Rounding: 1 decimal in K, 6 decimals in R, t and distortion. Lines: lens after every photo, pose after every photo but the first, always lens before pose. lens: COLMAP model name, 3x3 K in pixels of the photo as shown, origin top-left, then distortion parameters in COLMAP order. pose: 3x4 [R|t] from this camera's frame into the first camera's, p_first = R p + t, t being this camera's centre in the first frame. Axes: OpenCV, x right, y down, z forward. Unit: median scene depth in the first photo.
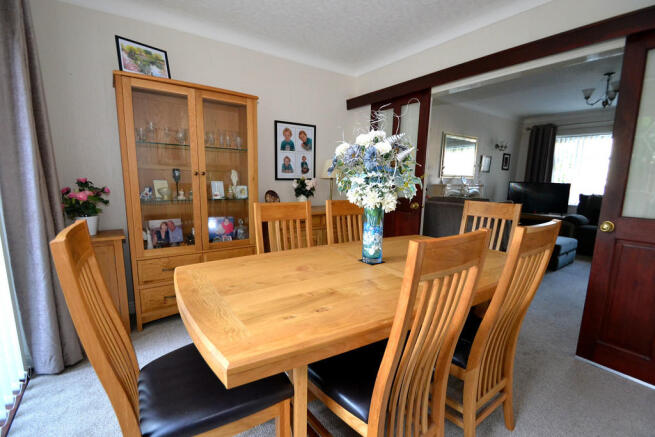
lens RADIAL K [[300.9, 0, 327.5], [0, 300.9, 218.5], [0, 0, 1]] dist [-0.003314, -0.000411]
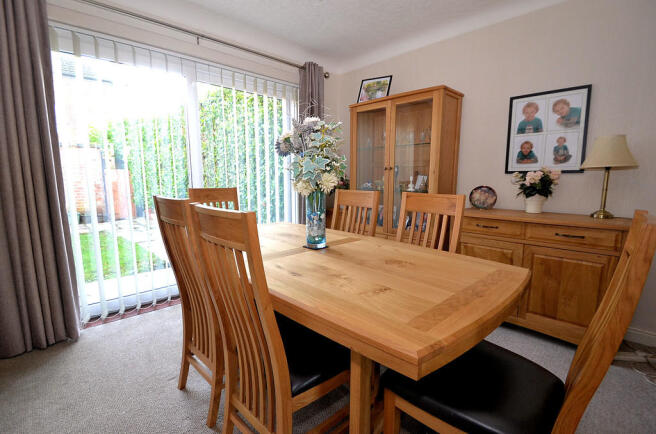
lens RADIAL K [[295.8, 0, 328.0], [0, 295.8, 217.0], [0, 0, 1]] dist [0.028983, -0.028112]
pose [[0.148171, 0.118215, -0.981871, 0.537661], [-0.133536, 0.986129, 0.098576, -0.028416], [0.979905, 0.116509, 0.161902, 0.419588]]
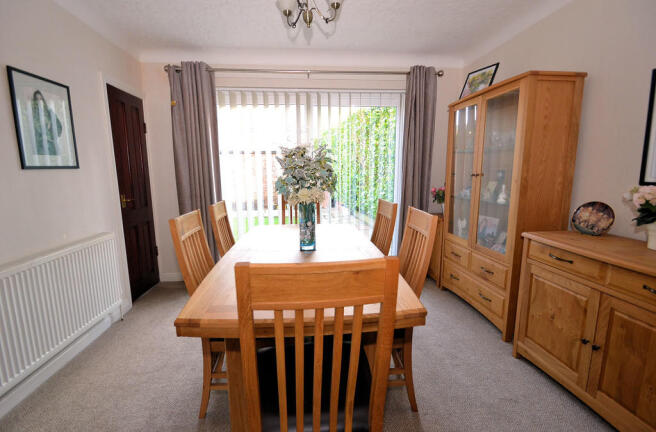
lens RADIAL K [[295.8, 0, 328.0], [0, 295.8, 216.0], [0, 0, 1]] dist [0.028983, -0.028112]
pose [[-0.506011, 0.117023, -0.854552, 0.543527], [-0.120889, 0.971352, 0.204600, -0.113782], [0.854013, 0.206836, -0.477368, 0.781963]]
